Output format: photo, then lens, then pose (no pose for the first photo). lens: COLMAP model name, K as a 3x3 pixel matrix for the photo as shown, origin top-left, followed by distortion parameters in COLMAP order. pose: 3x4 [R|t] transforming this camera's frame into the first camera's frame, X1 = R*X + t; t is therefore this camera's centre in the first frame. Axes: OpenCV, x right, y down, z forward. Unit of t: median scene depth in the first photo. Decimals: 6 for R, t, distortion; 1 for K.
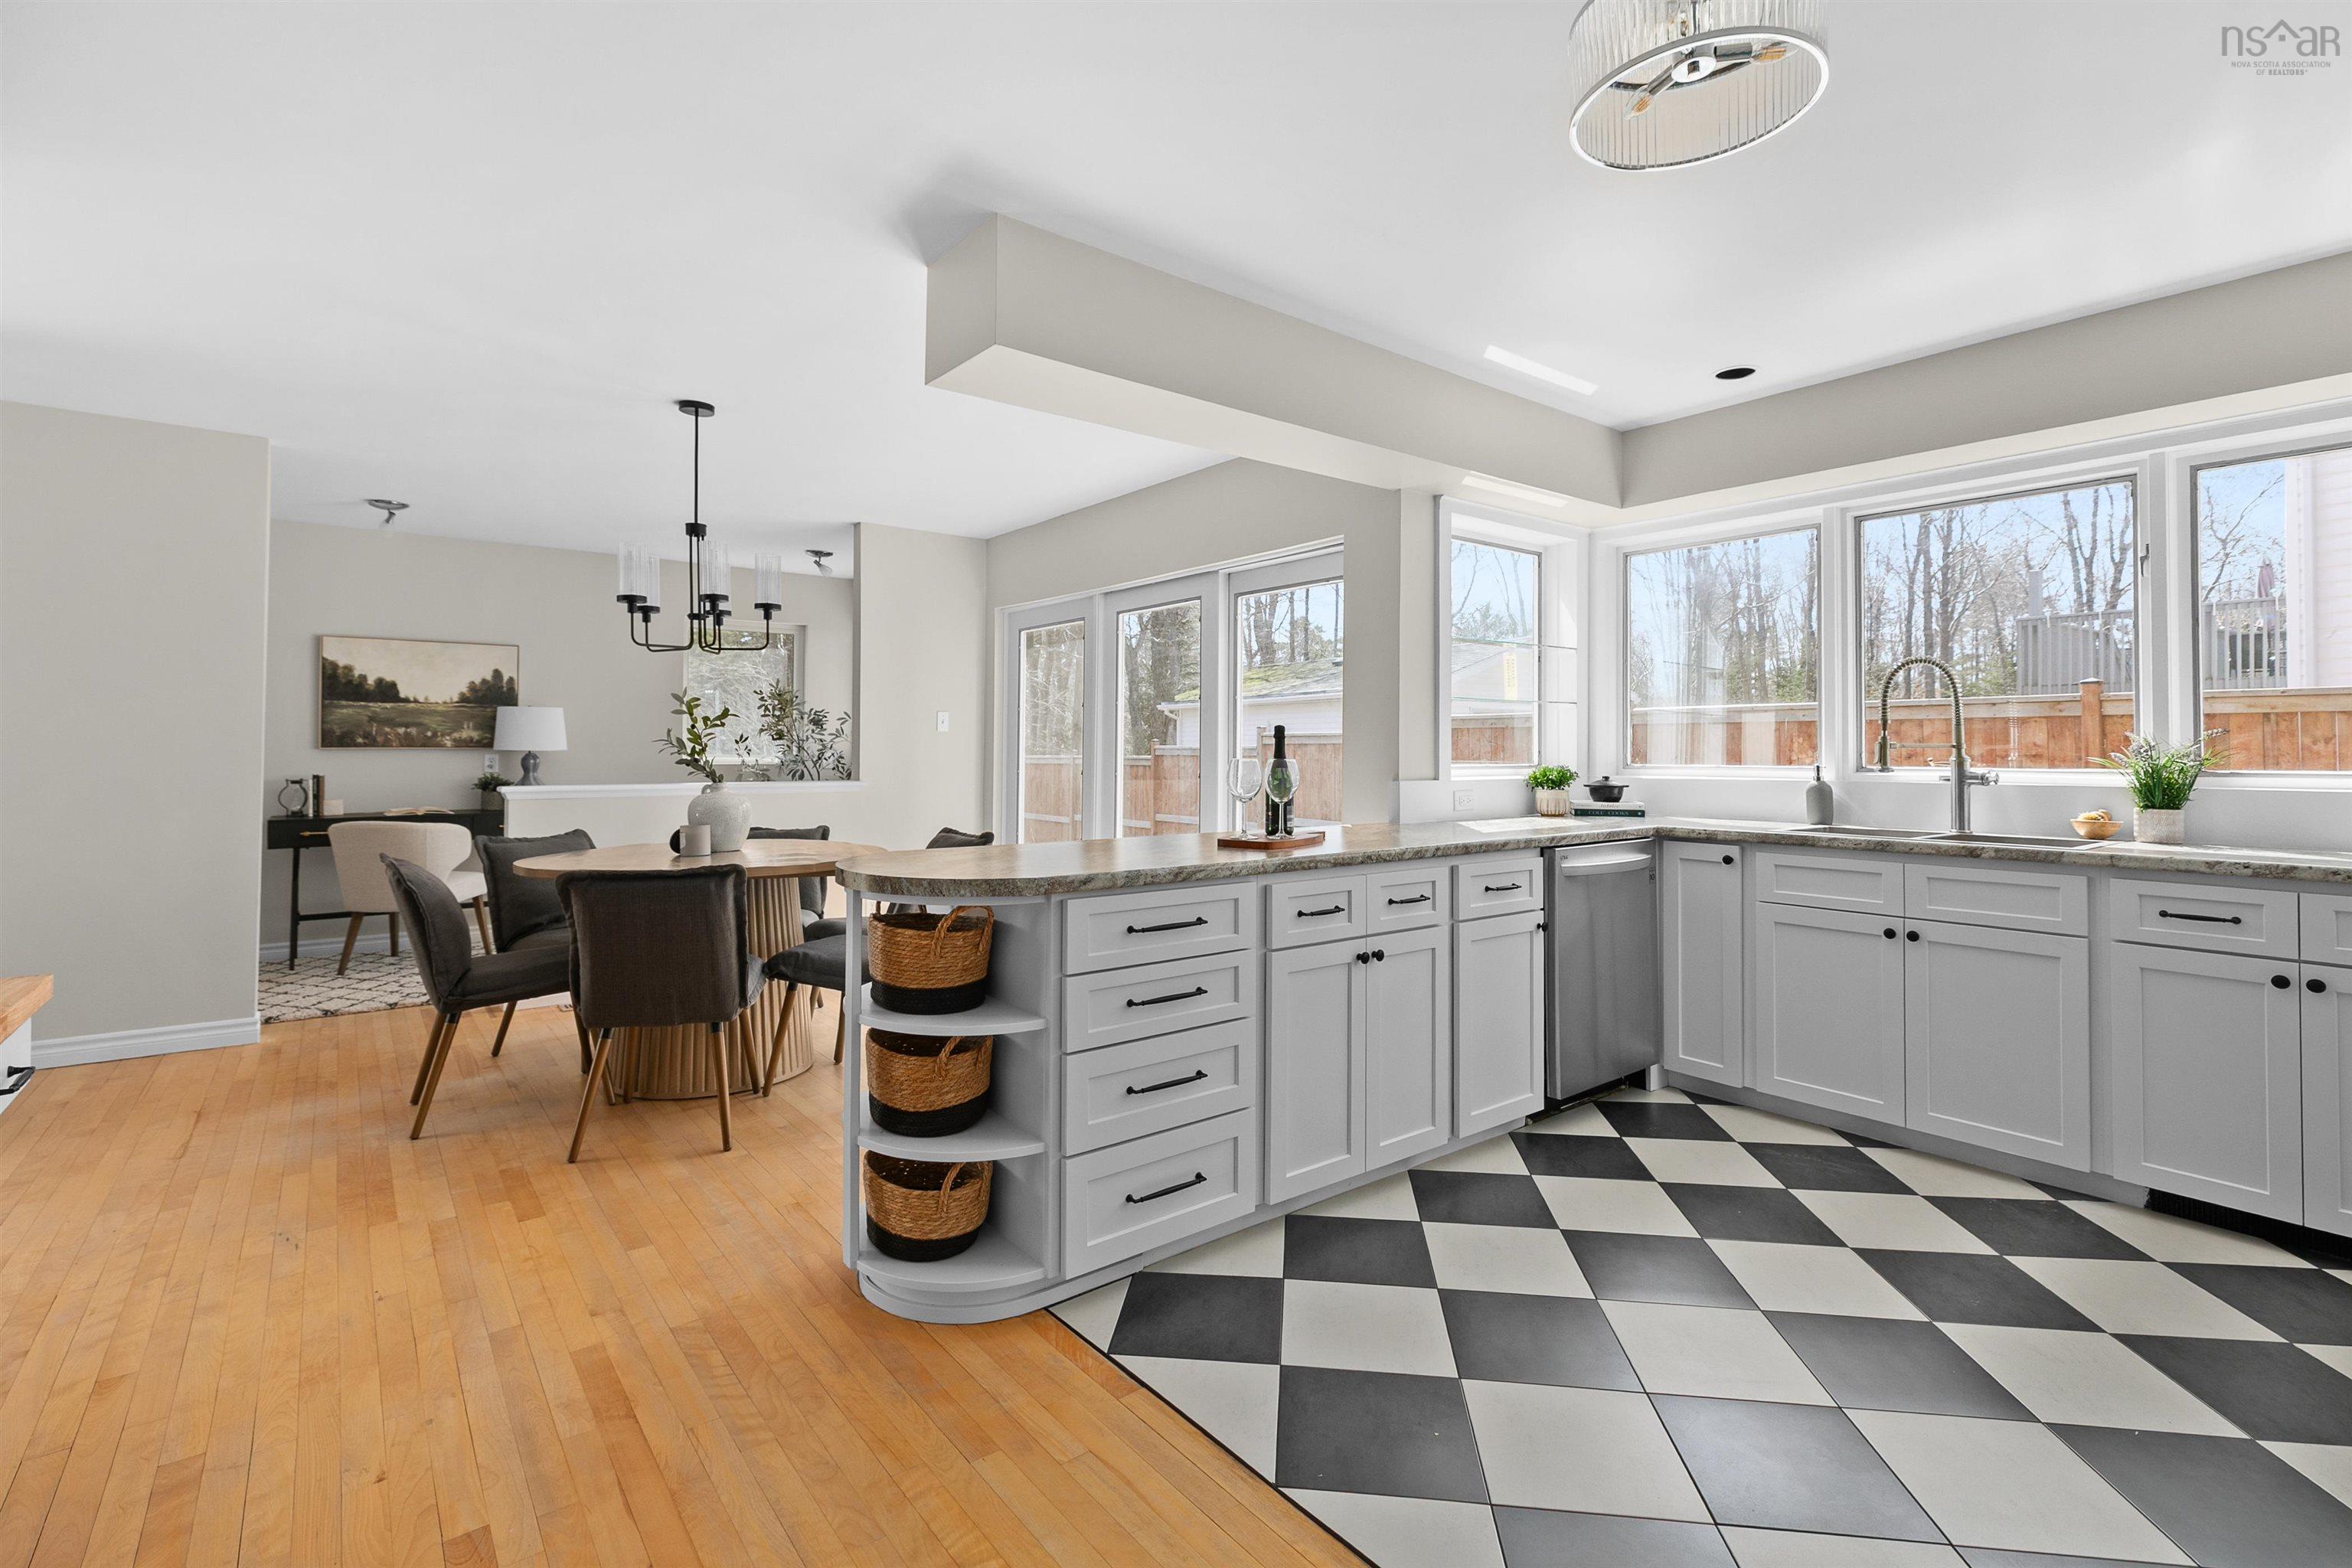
lens RADIAL K [[1069.0, 0, 1184.3], [0, 1069.0, 740.1], [0, 0, 1]] dist [-0.001844, -0.000570]
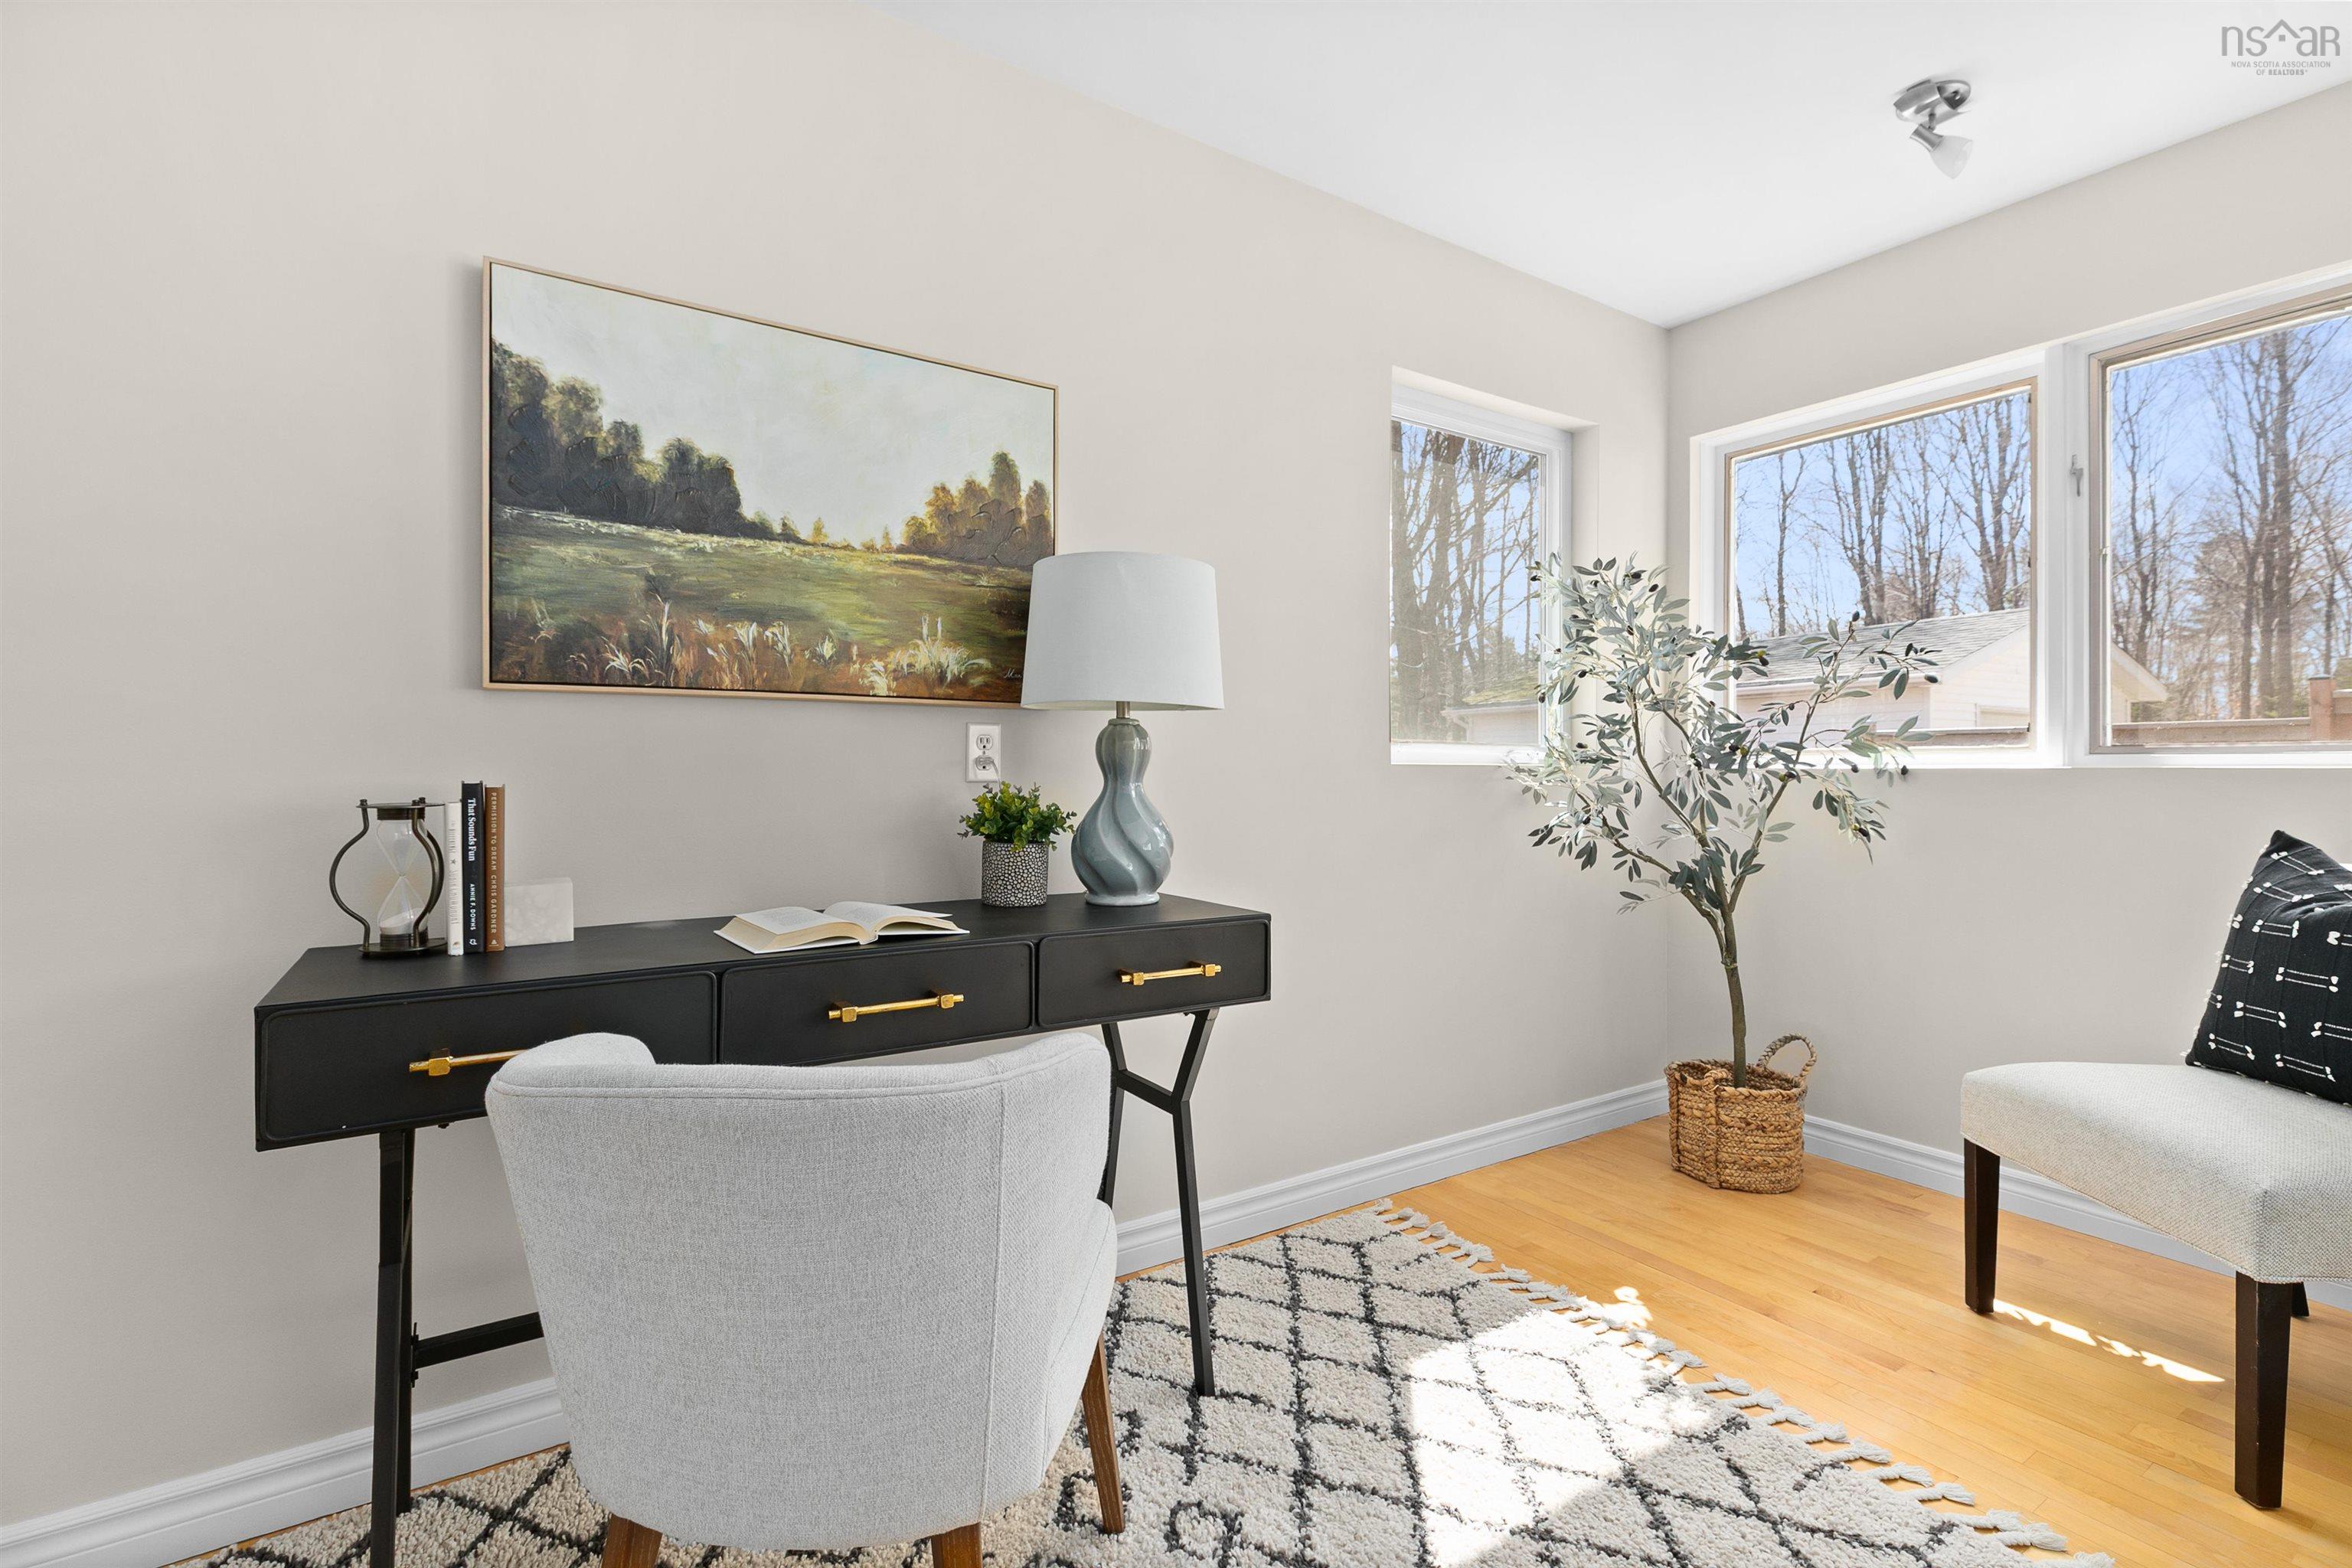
lens RADIAL K [[1069.0, 0, 1174.6], [0, 1069.0, 776.3], [0, 0, 1]] dist [-0.001844, -0.000570]
pose [[0.996351, 0.000384, -0.085349, -0.099242], [0.000563, 0.999939, 0.011072, 0.004384], [0.085348, -0.011080, 0.996290, 0.120755]]
